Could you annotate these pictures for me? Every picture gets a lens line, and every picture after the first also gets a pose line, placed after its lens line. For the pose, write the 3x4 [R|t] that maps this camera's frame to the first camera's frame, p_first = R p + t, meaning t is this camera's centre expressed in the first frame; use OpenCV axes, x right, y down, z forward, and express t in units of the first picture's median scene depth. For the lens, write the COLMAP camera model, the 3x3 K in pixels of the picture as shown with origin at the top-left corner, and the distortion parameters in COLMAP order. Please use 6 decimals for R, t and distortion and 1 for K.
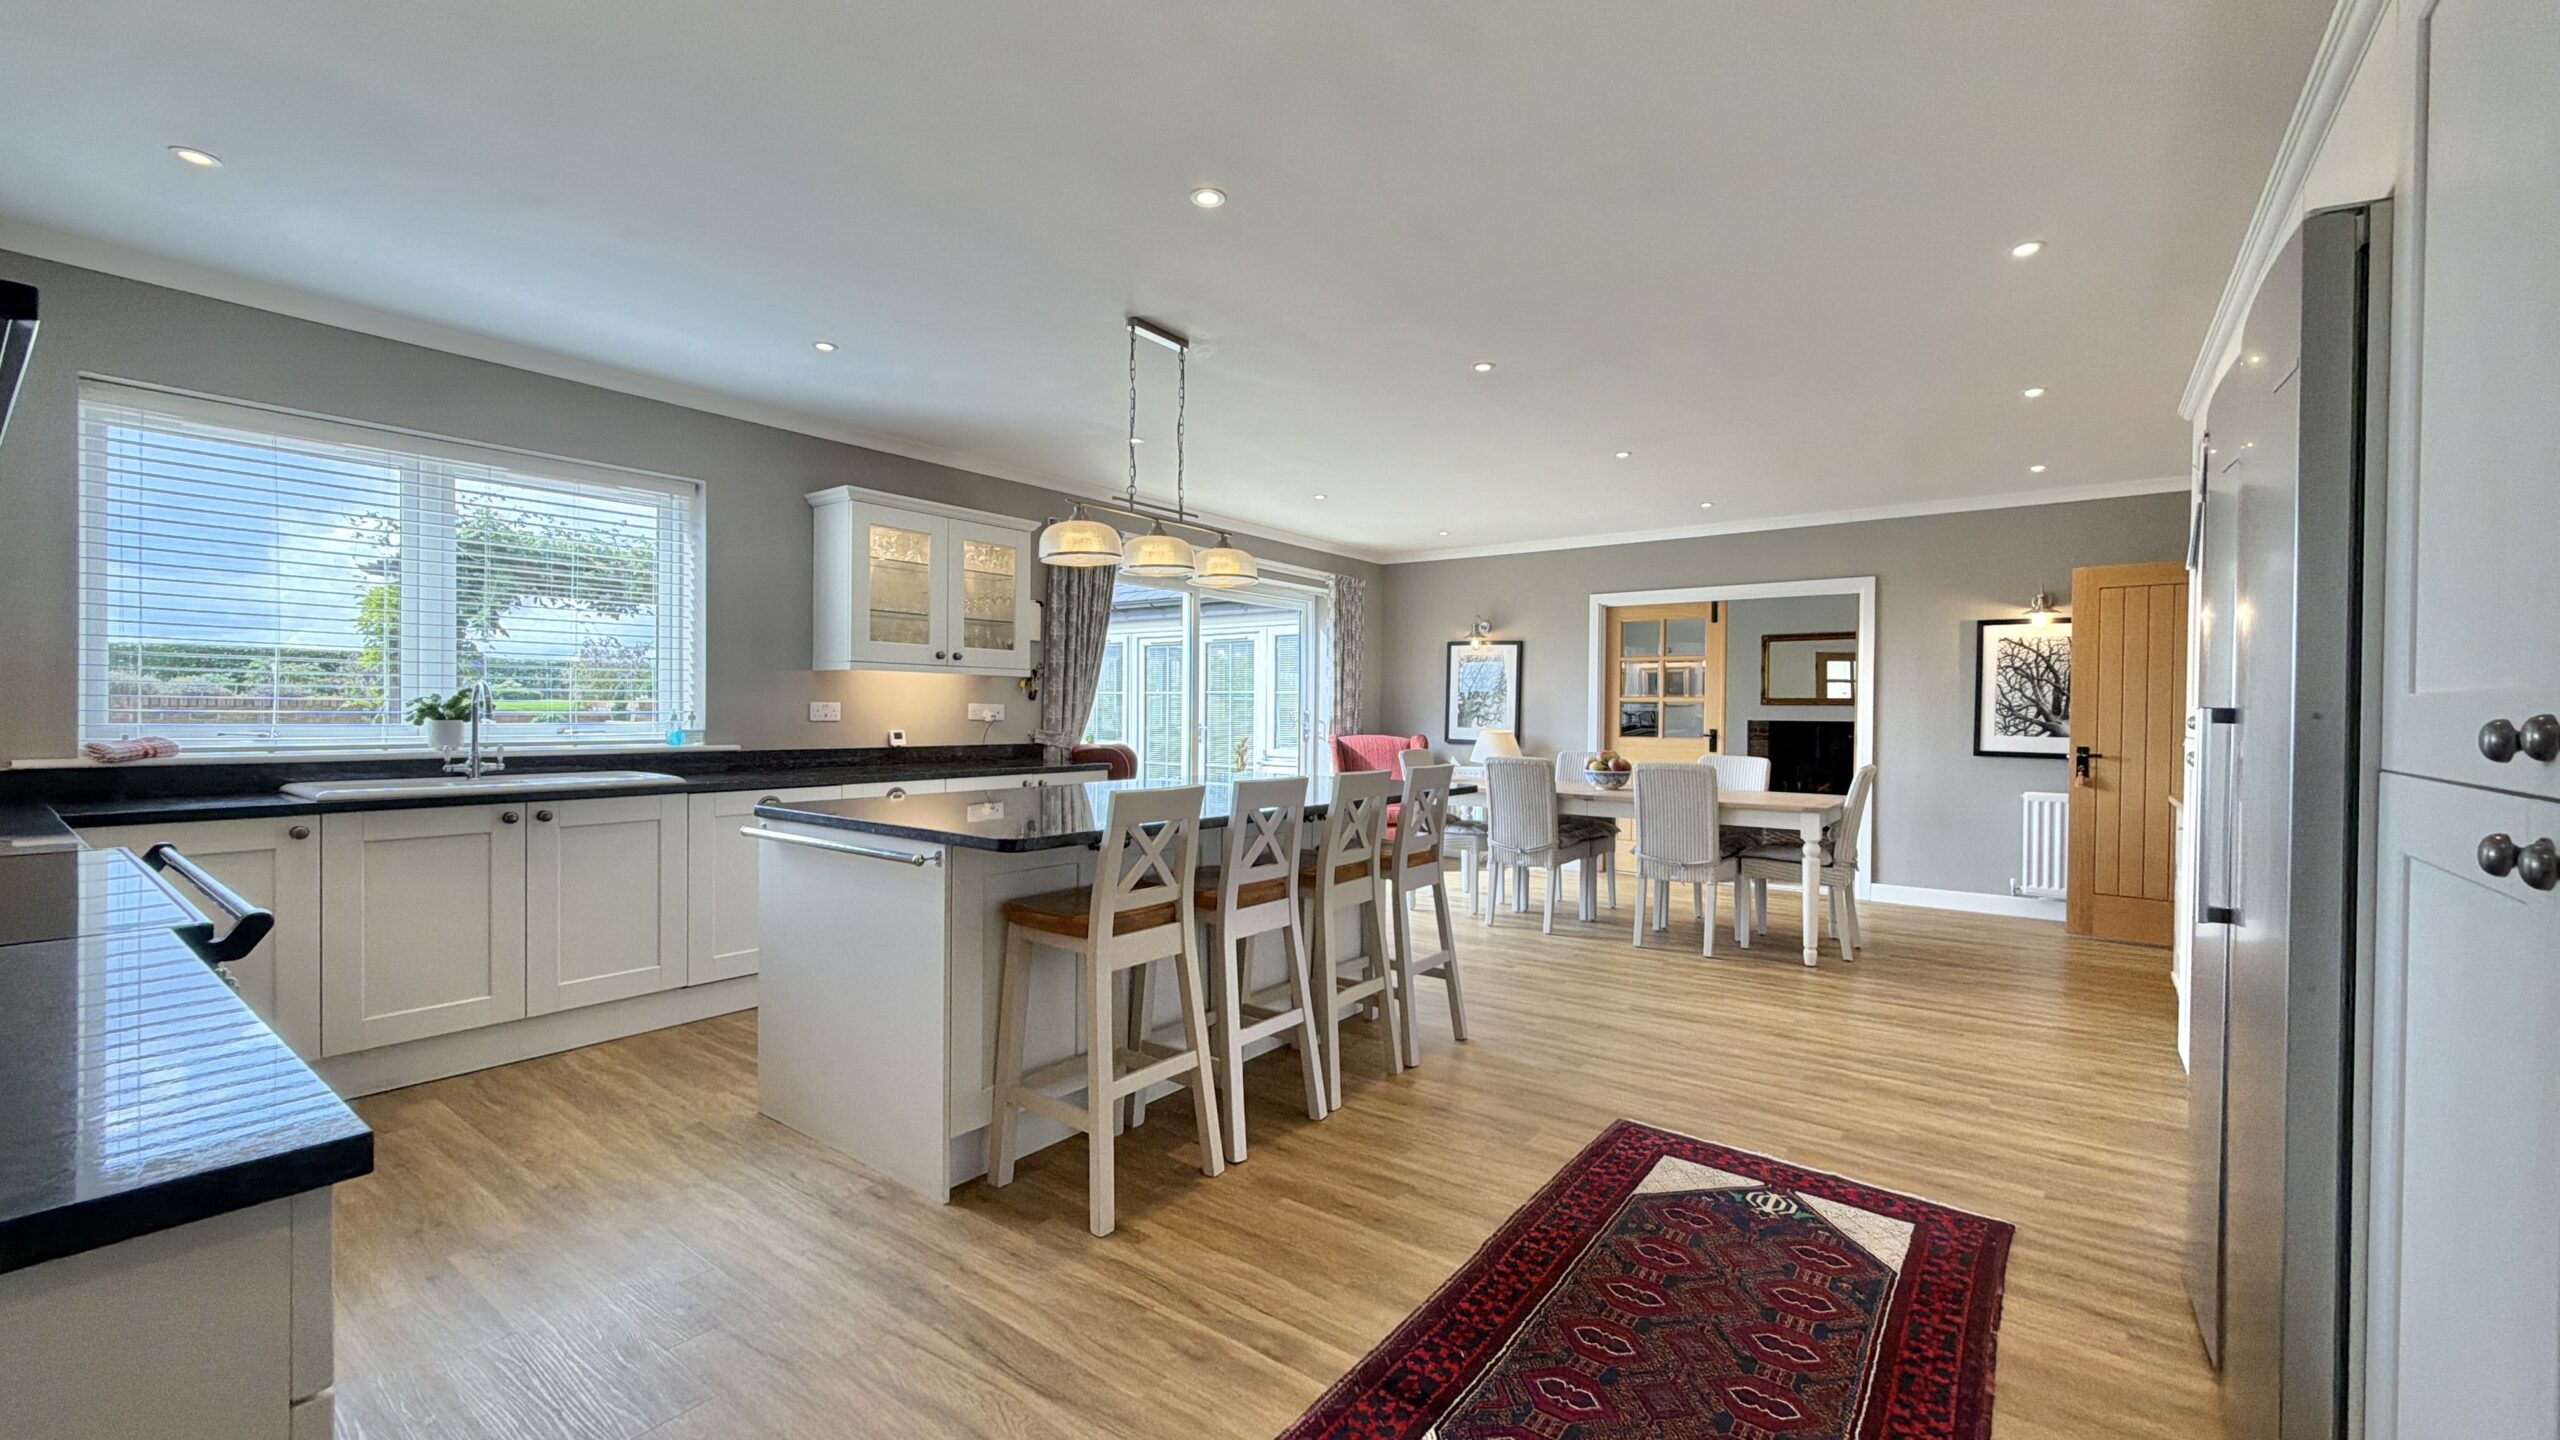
lens RADIAL K [[1019.7, 0, 1275.3], [0, 1019.7, 718.5], [0, 0, 1]] dist [0.000087, -0.000119]
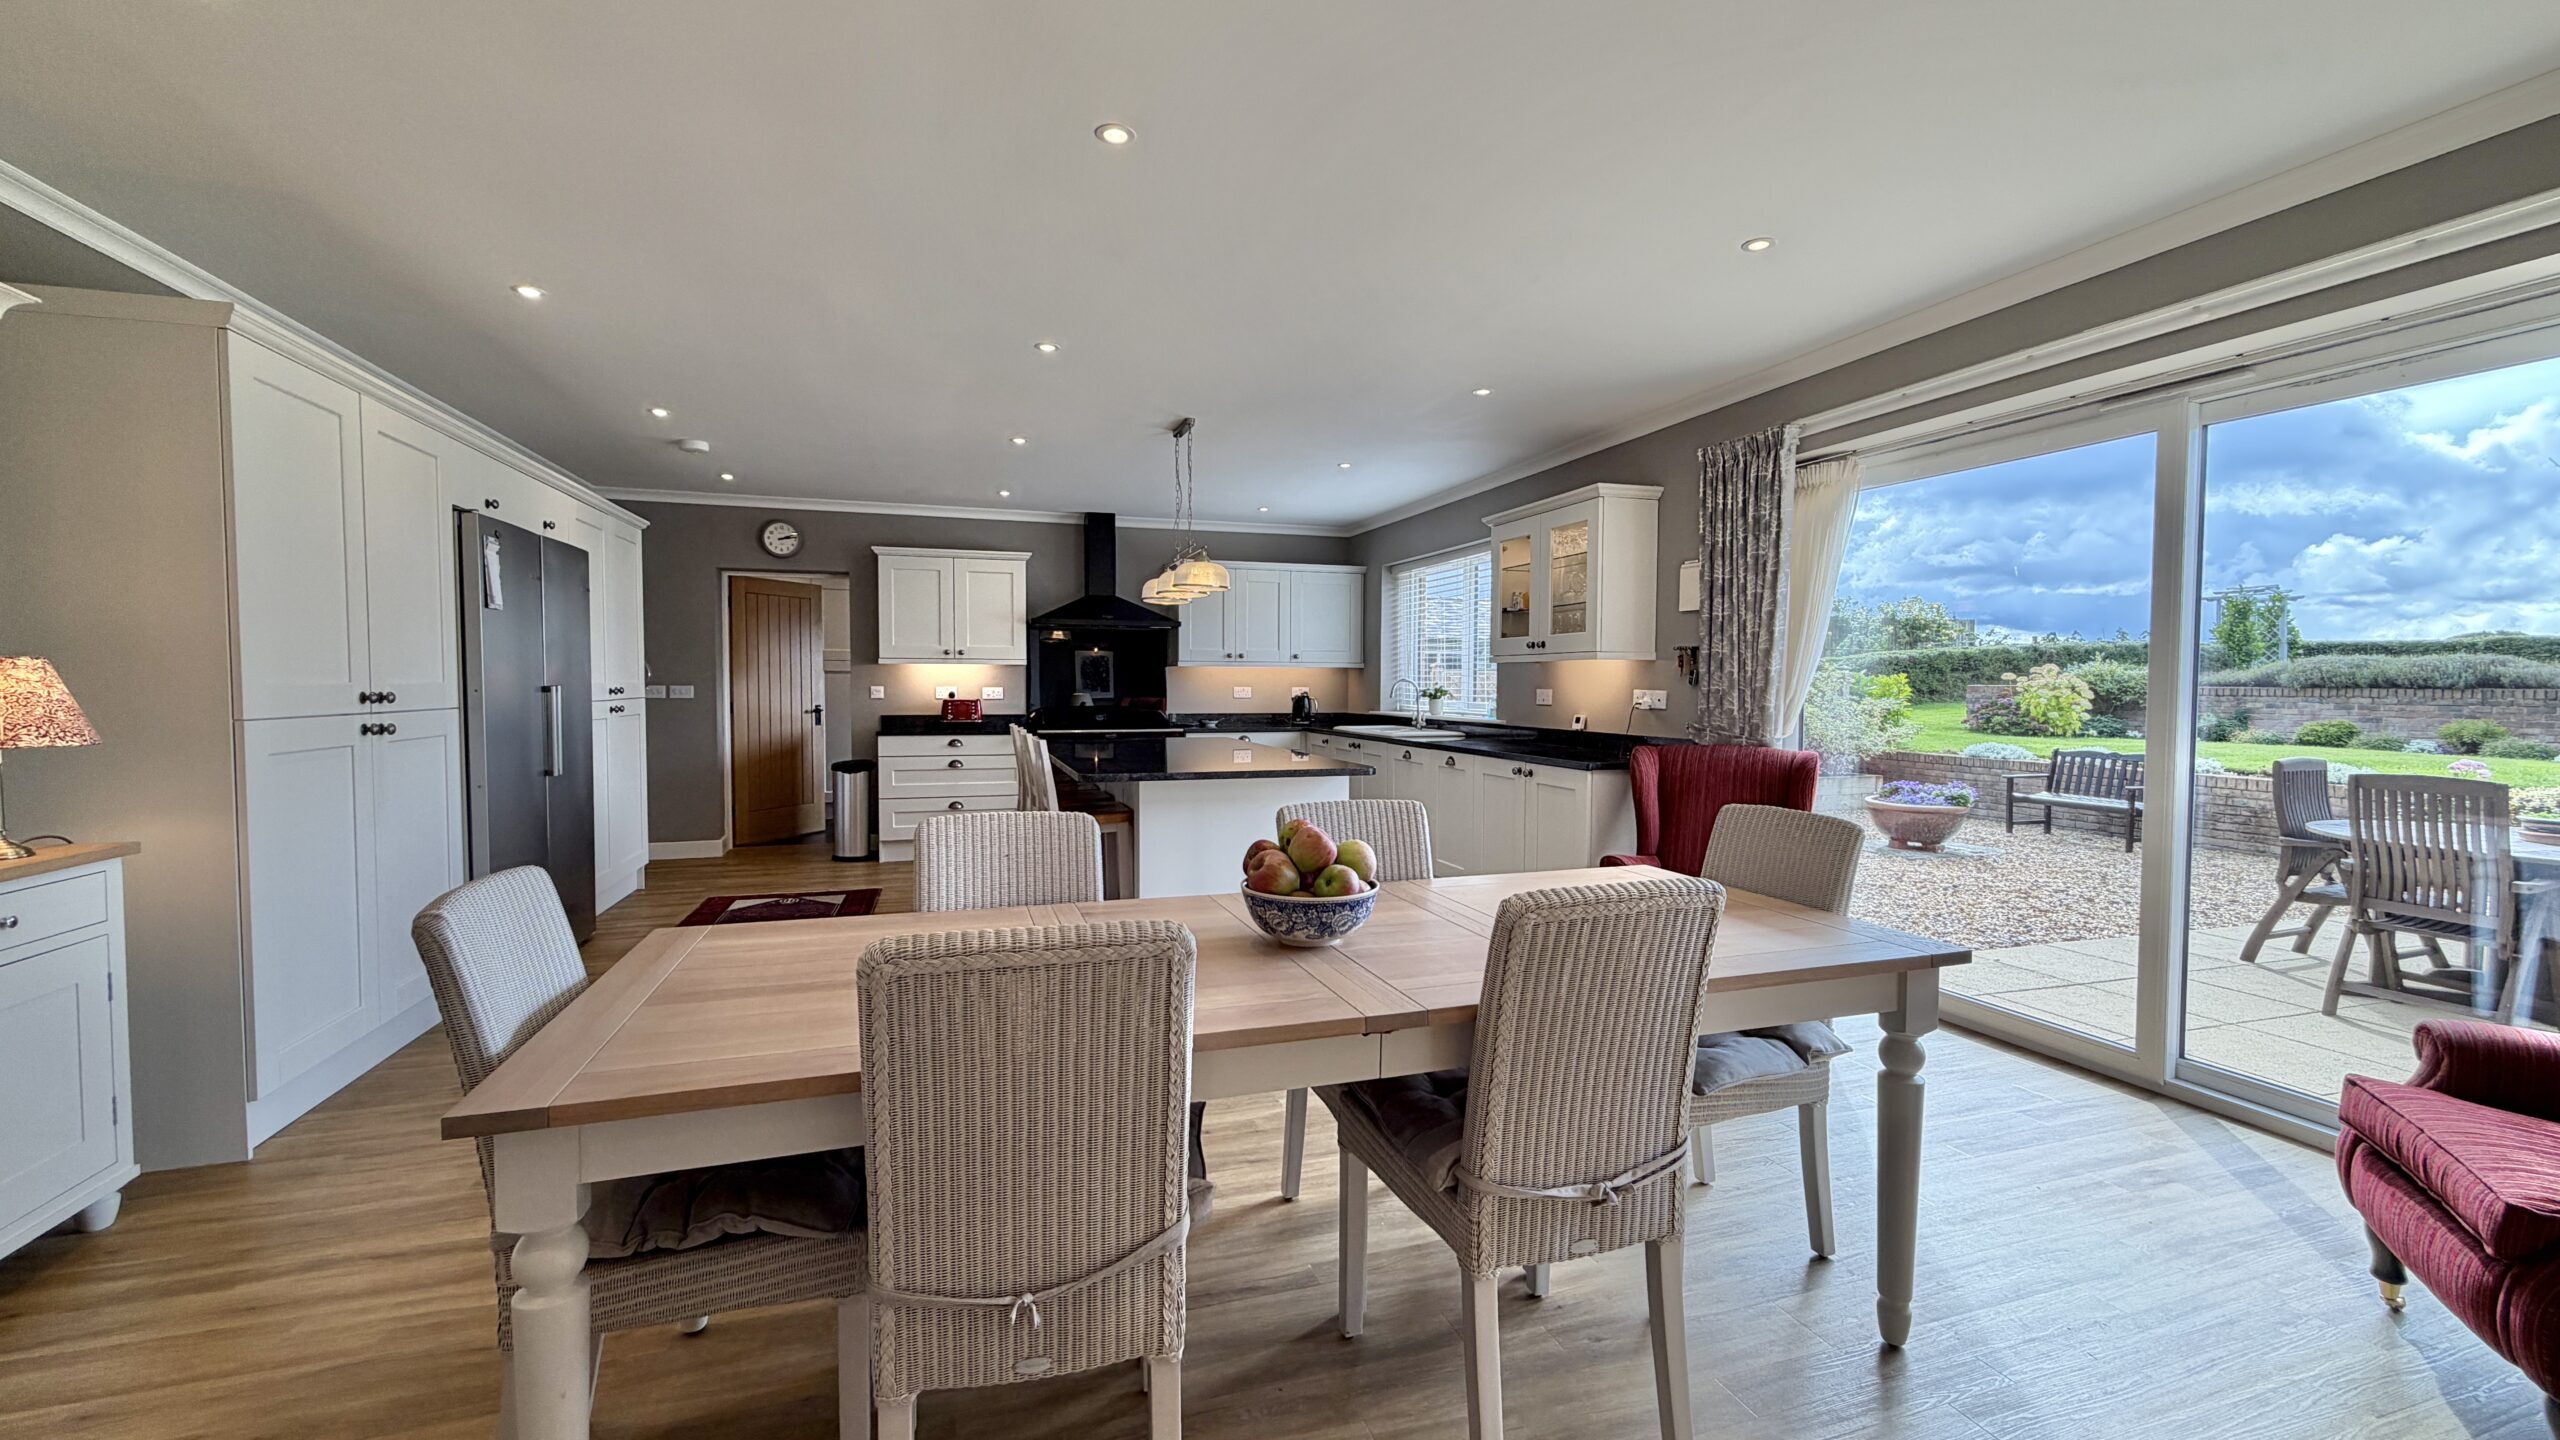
lens RADIAL K [[1019.7, 0, 1275.3], [0, 1019.7, 718.5], [0, 0, 1]] dist [0.000087, -0.000119]
pose [[-0.569260, 0.017601, -0.821969, 0.995166], [-0.016248, 0.999335, 0.032652, -0.021033], [0.821997, 0.031943, -0.568595, 1.942669]]
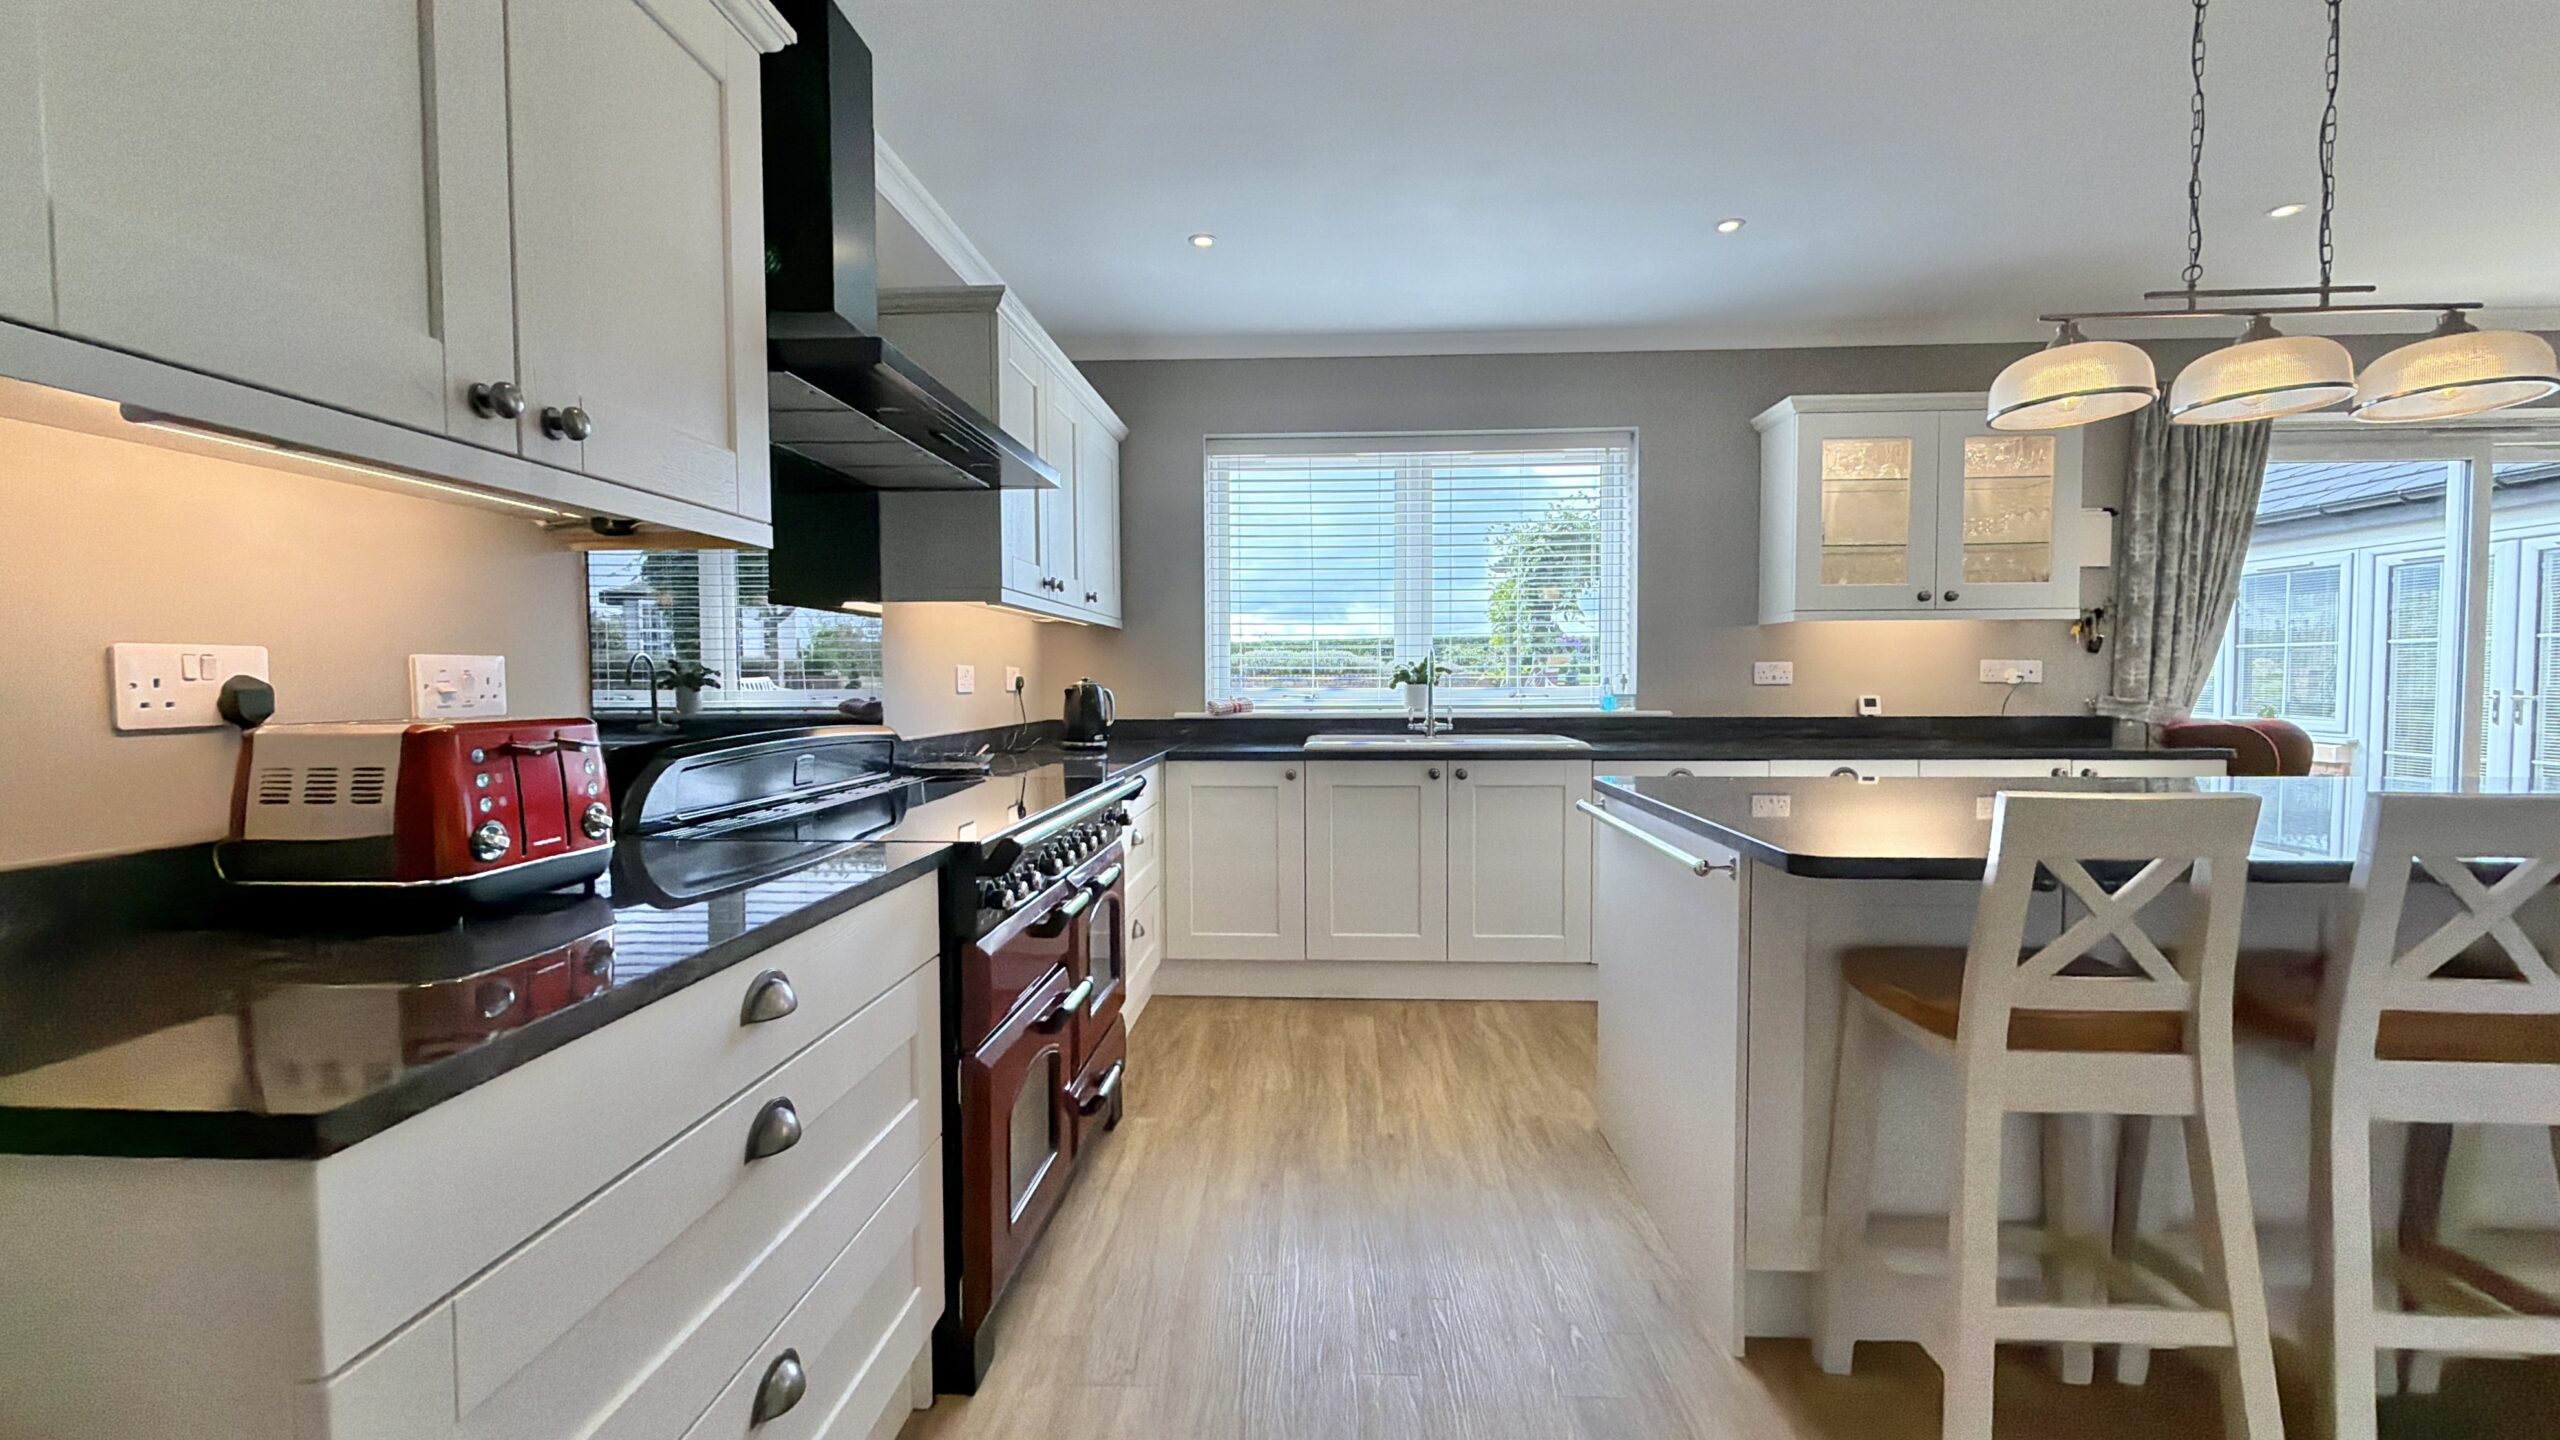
lens RADIAL K [[1039.2, 0, 1280.0], [0, 1039.2, 720.0], [0, 0, 1]] dist [0.002850, -0.000154]
pose [[0.561978, 0.020593, -0.826896, 0.060218], [0.003755, 0.999616, 0.027447, 0.009456], [0.827144, -0.018530, 0.561685, 0.237290]]
